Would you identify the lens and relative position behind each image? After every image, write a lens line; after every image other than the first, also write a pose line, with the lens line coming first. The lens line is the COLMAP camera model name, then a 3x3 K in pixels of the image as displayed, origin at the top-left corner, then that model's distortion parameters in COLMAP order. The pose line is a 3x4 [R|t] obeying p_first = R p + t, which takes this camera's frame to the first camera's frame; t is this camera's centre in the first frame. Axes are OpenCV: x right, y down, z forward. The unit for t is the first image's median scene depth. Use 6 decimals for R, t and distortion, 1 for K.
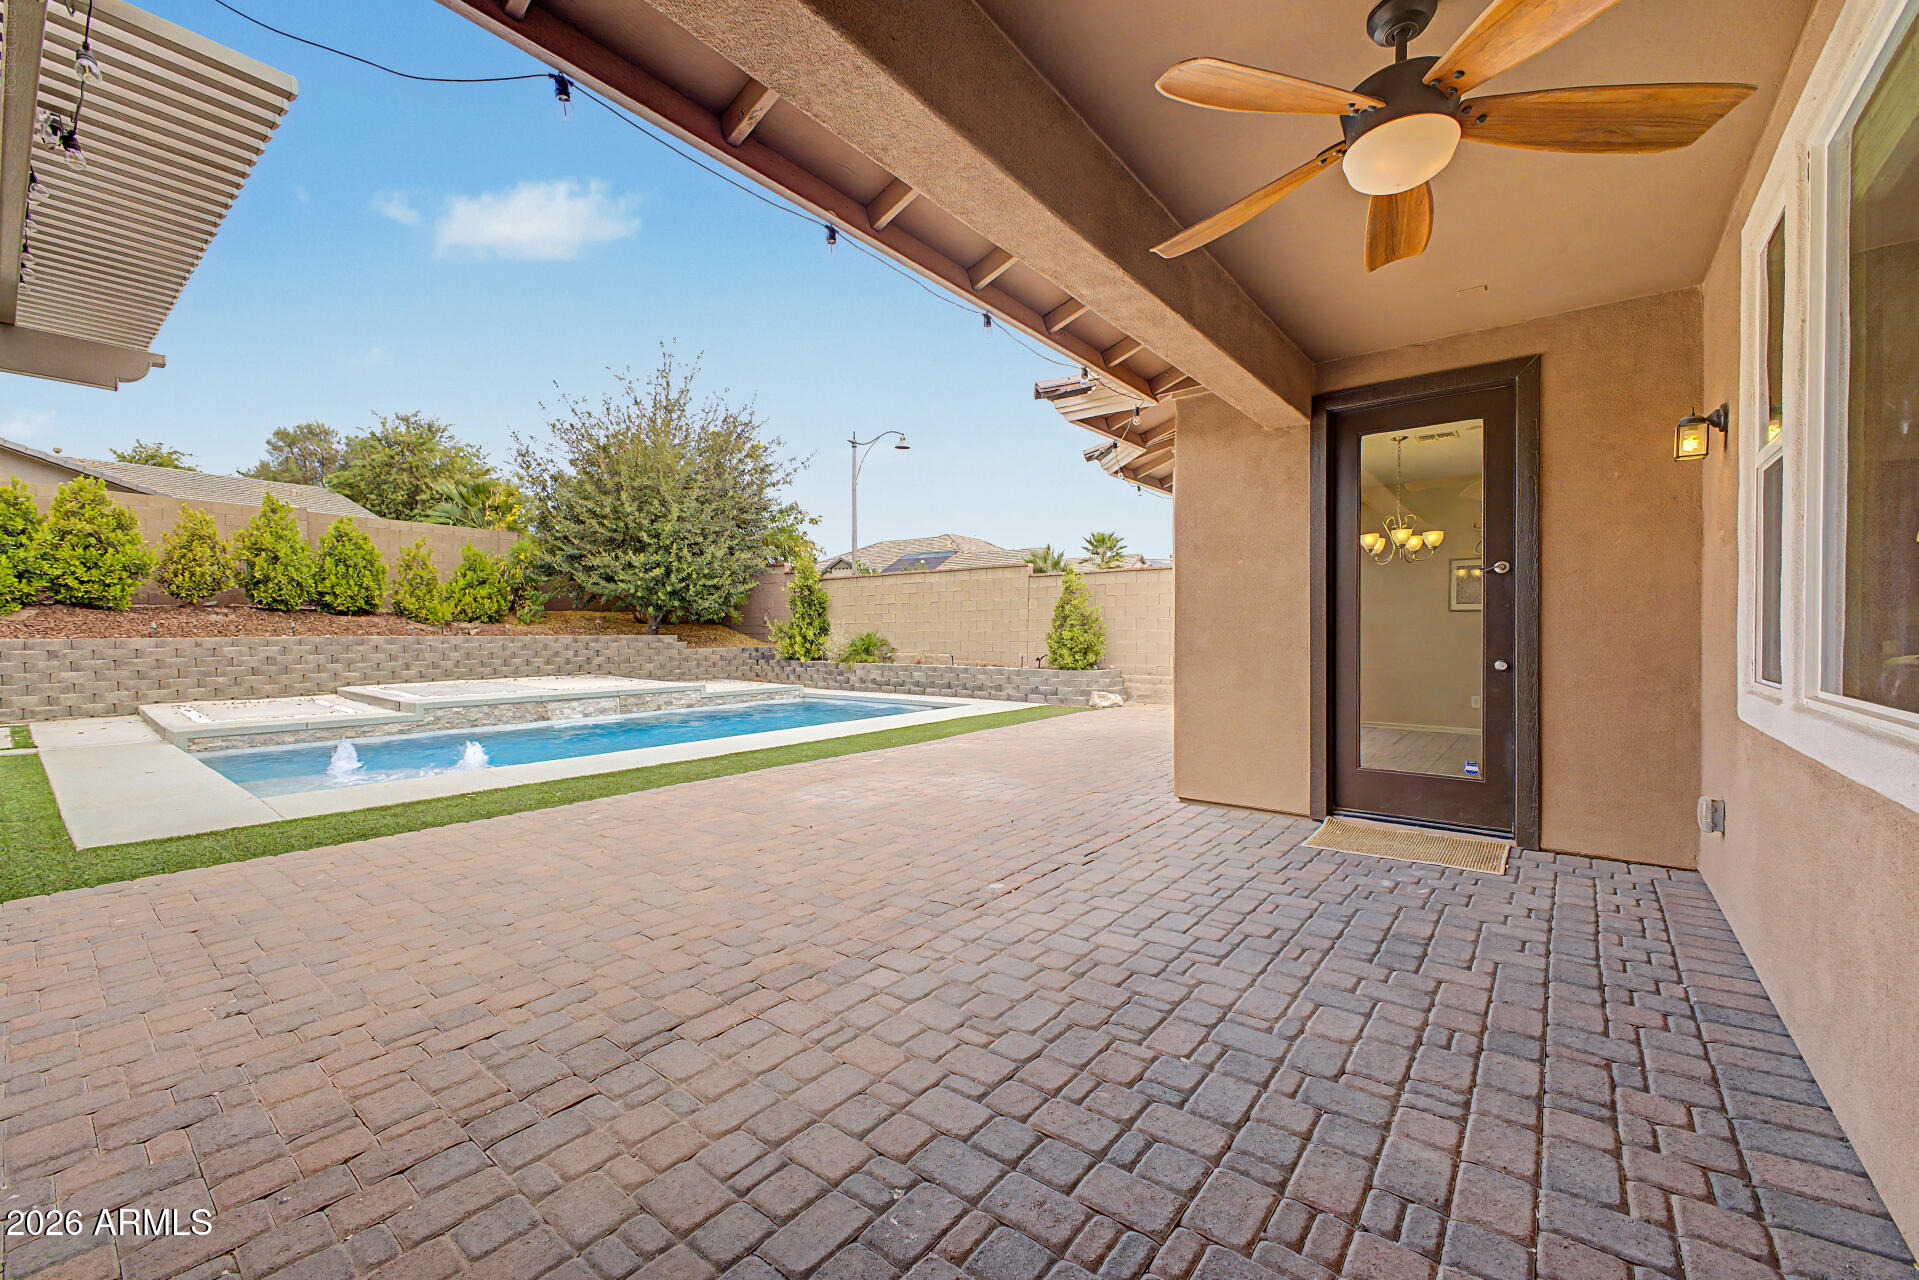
lens RADIAL K [[750.2, 0, 972.5], [0, 750.2, 653.0], [0, 0, 1]] dist [0.000085, 0.000146]
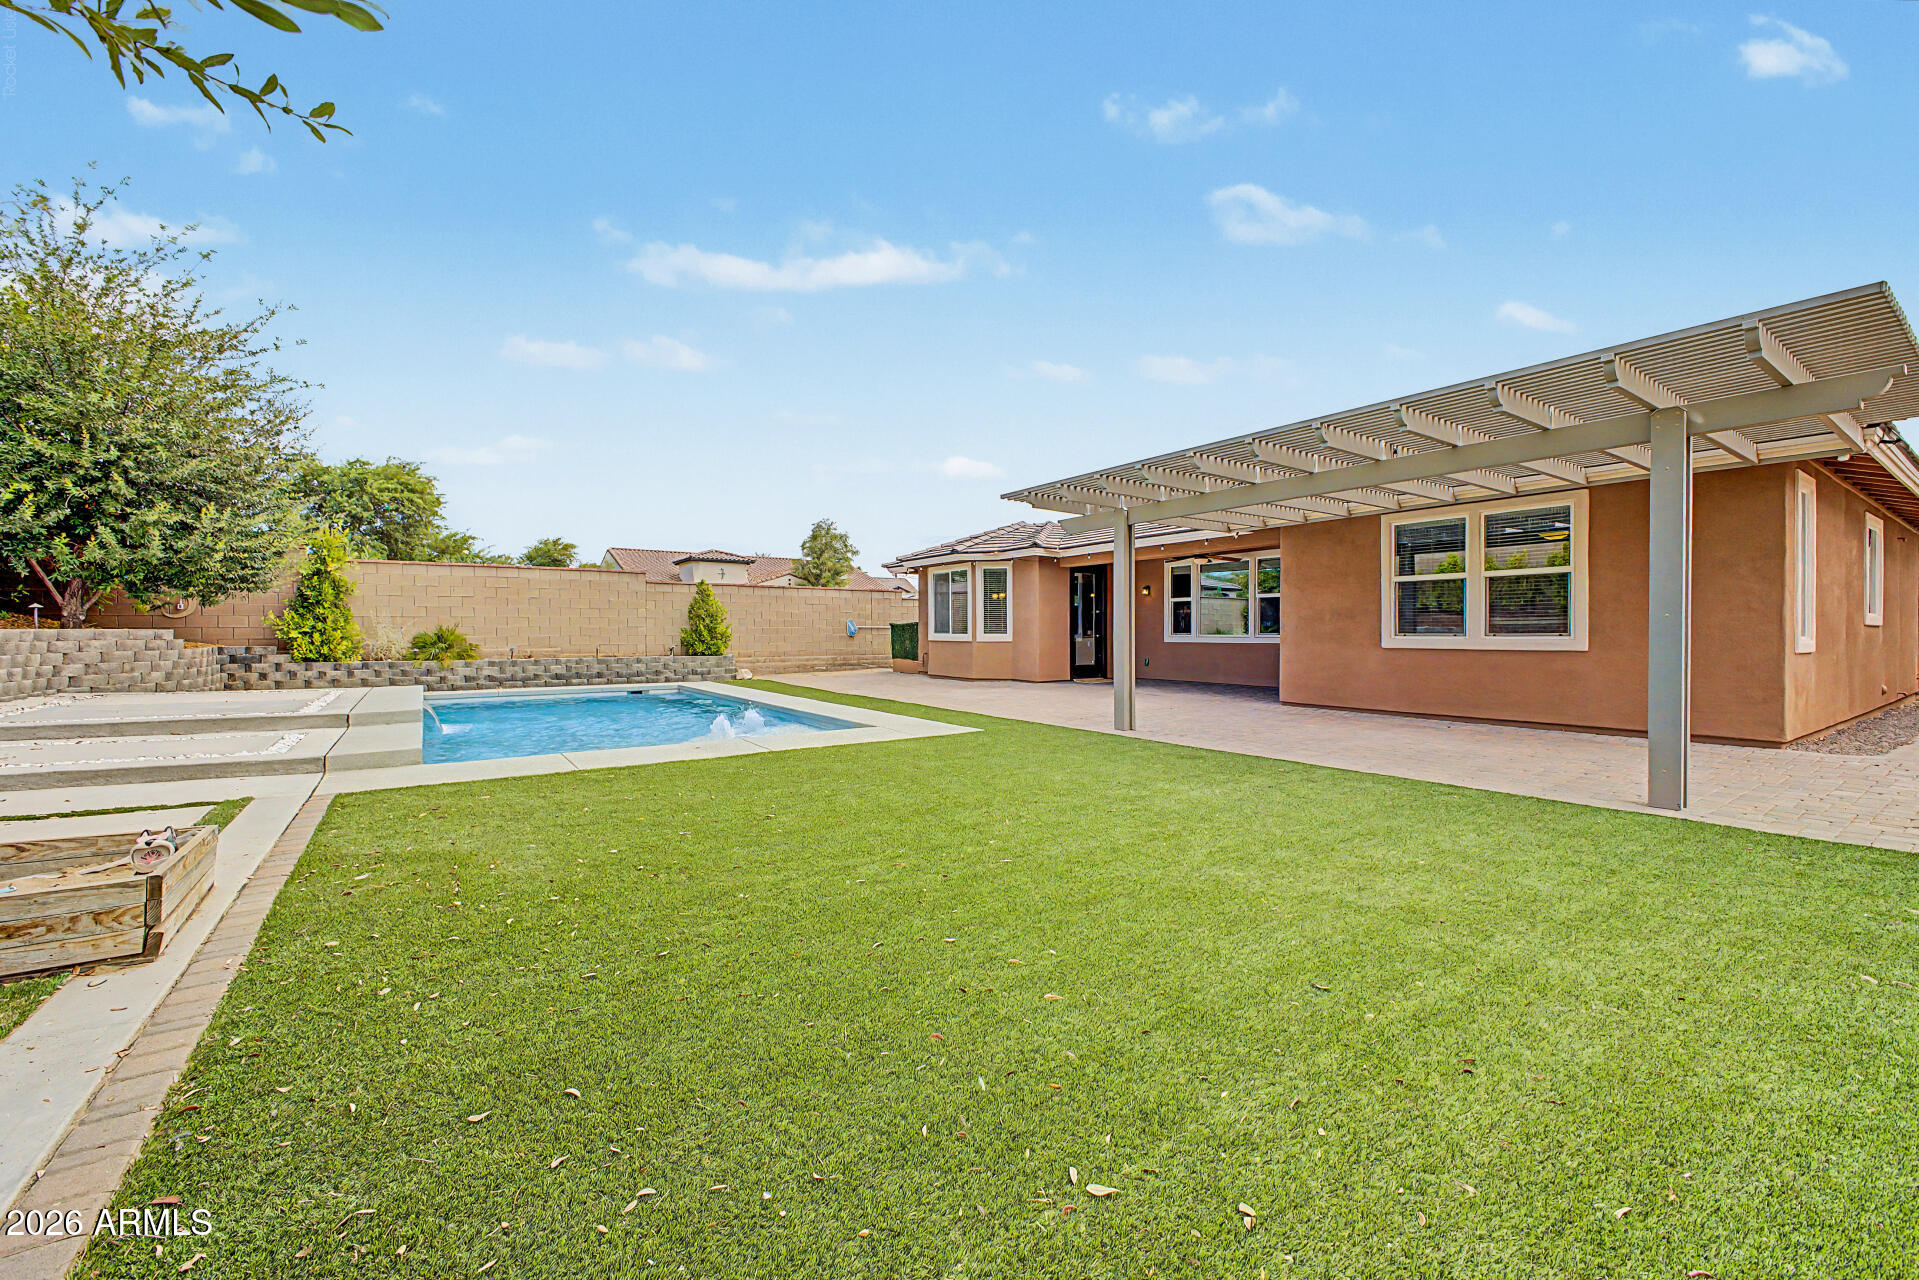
lens RADIAL K [[756.0, 0, 959.5], [0, 756.0, 640.0], [0, 0, 1]] dist [0.008015, -0.000263]
pose [[0.304397, -0.009638, 0.952497, -1.016088], [0.028802, 0.999585, 0.000910, 0.006663], [-0.952110, 0.027157, 0.304548, 0.144147]]
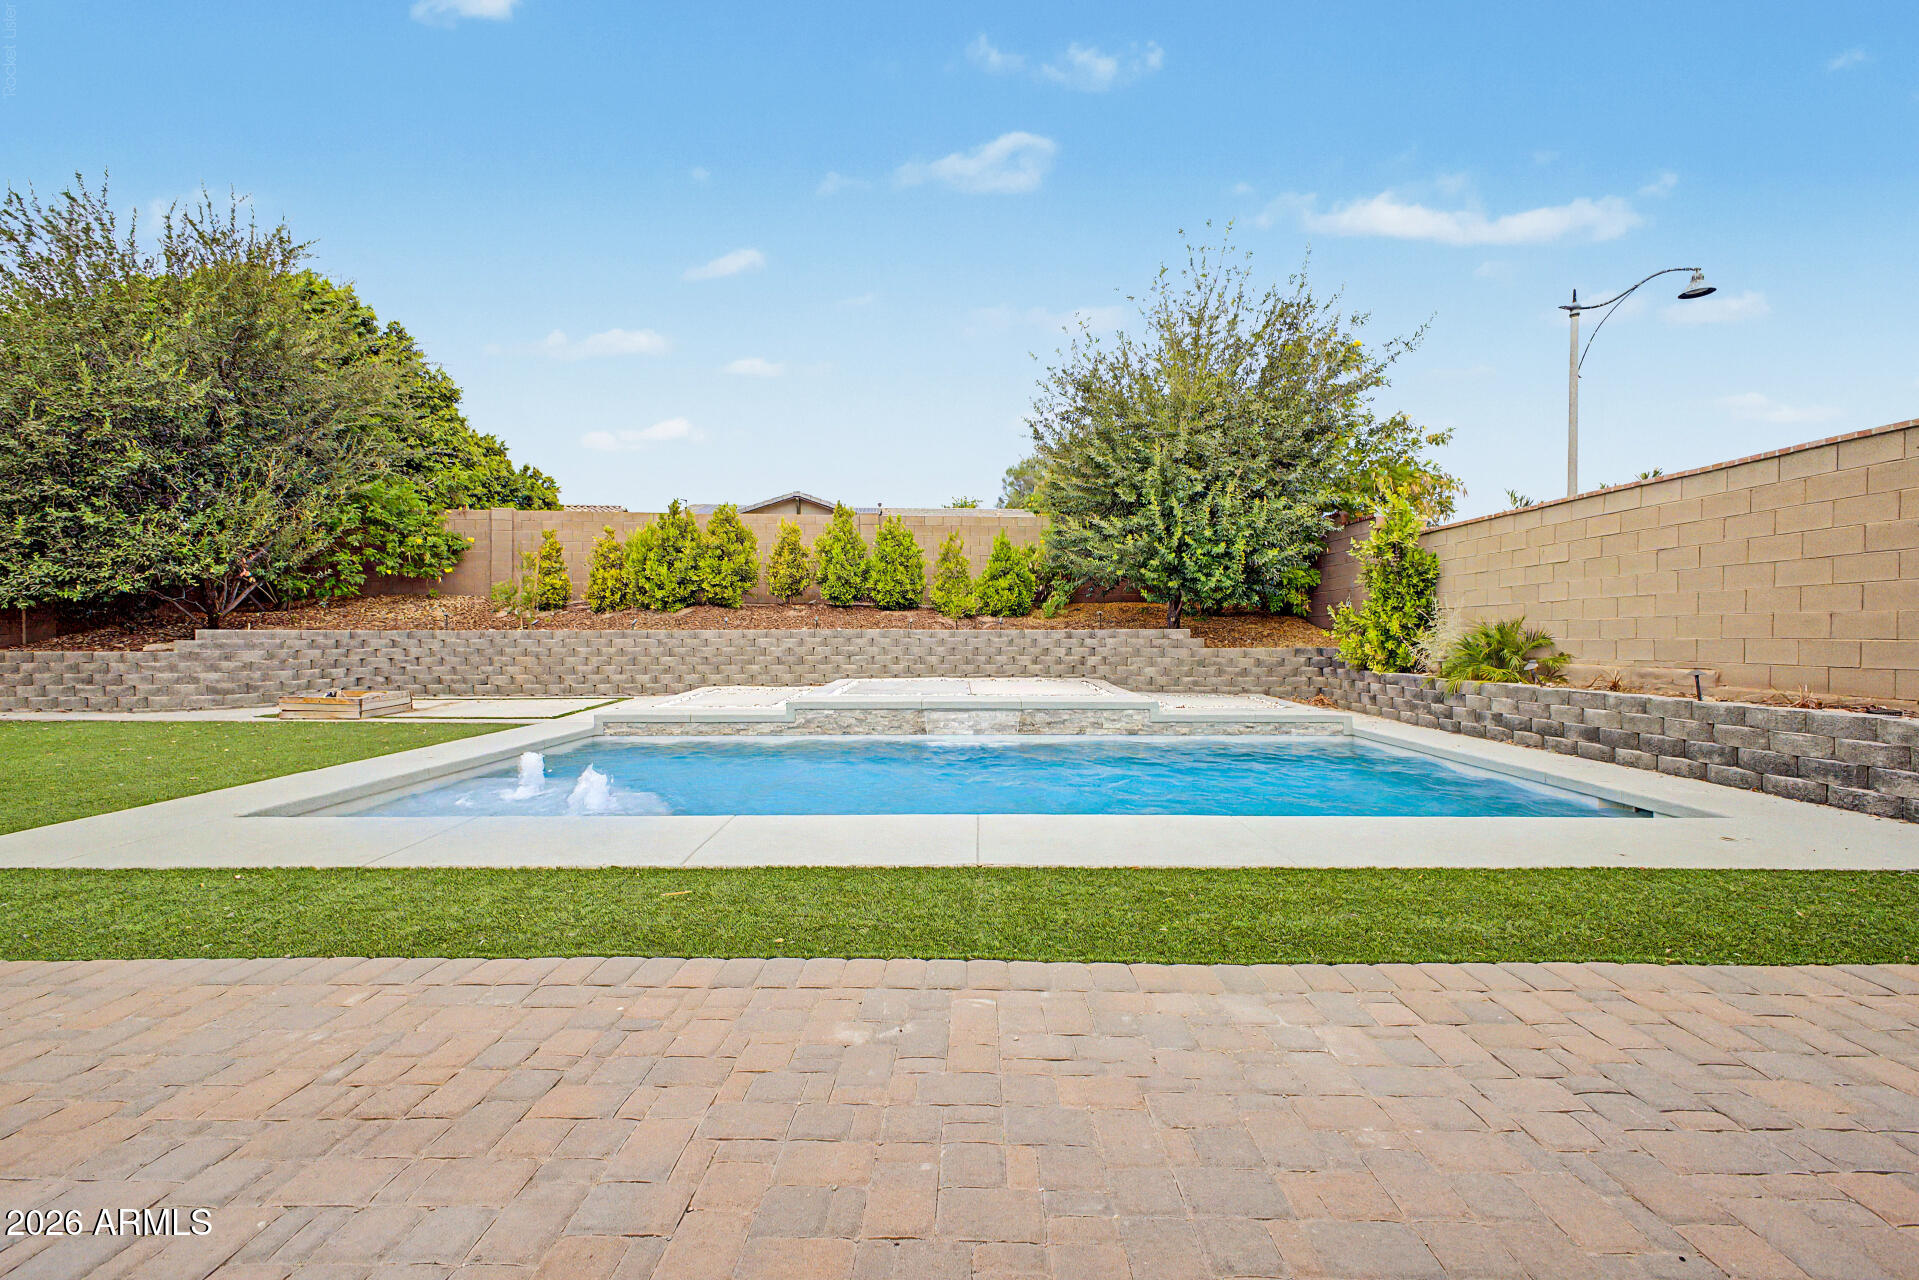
lens RADIAL K [[765.1, 0, 966.7], [0, 765.1, 640.1], [0, 0, 1]] dist [0.012328, -0.000280]
pose [[0.610628, 0.006228, -0.791893, 0.066910], [-0.024580, 0.999636, -0.011093, 0.000092], [0.791536, 0.026239, 0.610559, 0.470149]]
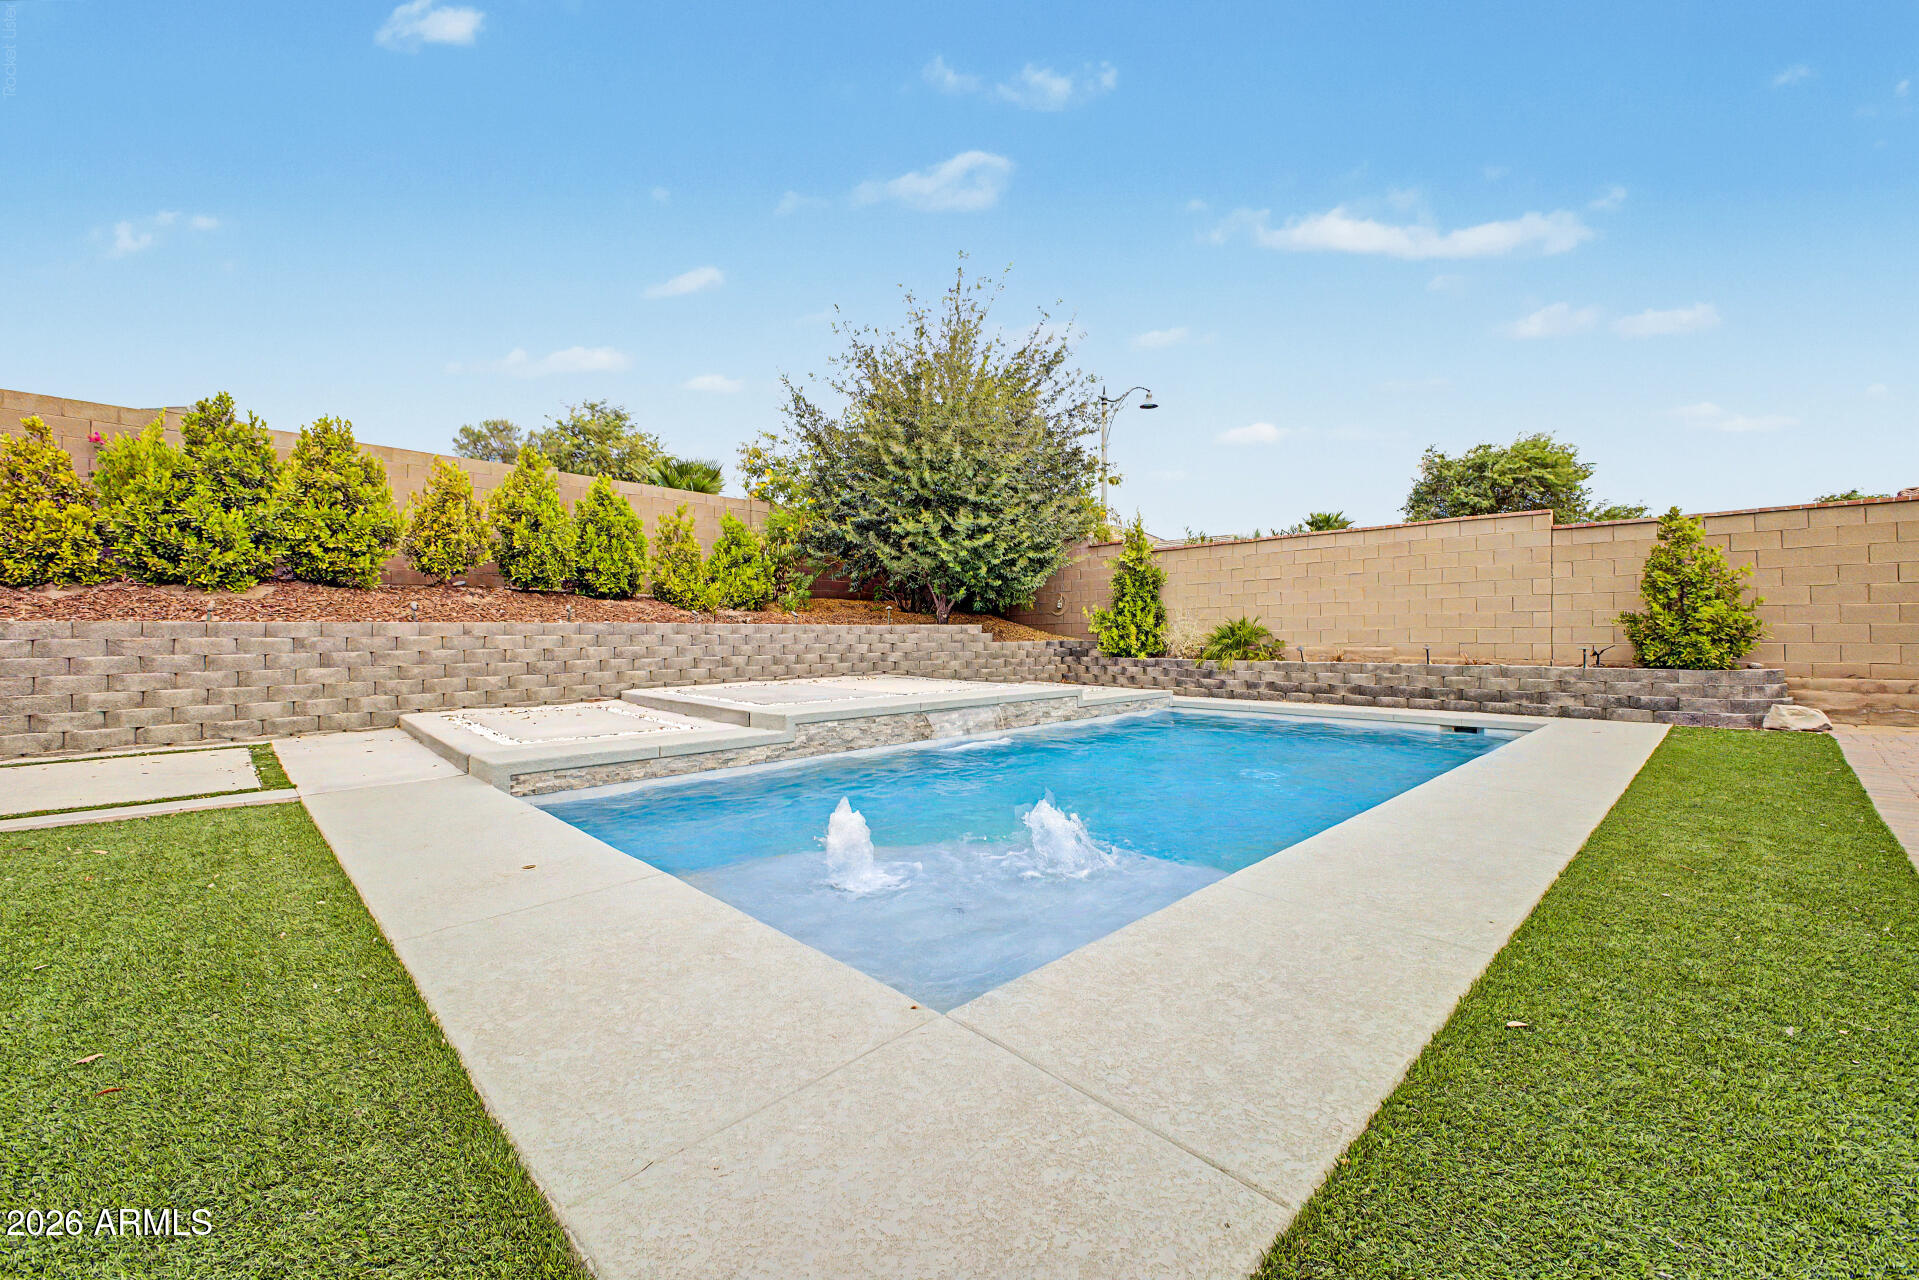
lens RADIAL K [[756.0, 0, 959.5], [0, 756.0, 640.0], [0, 0, 1]] dist [0.008015, -0.000263]
pose [[0.990760, -0.004730, -0.135547, -0.381204], [0.001495, 0.999712, -0.023961, 0.013069], [0.135621, 0.023537, 0.990481, 0.278472]]
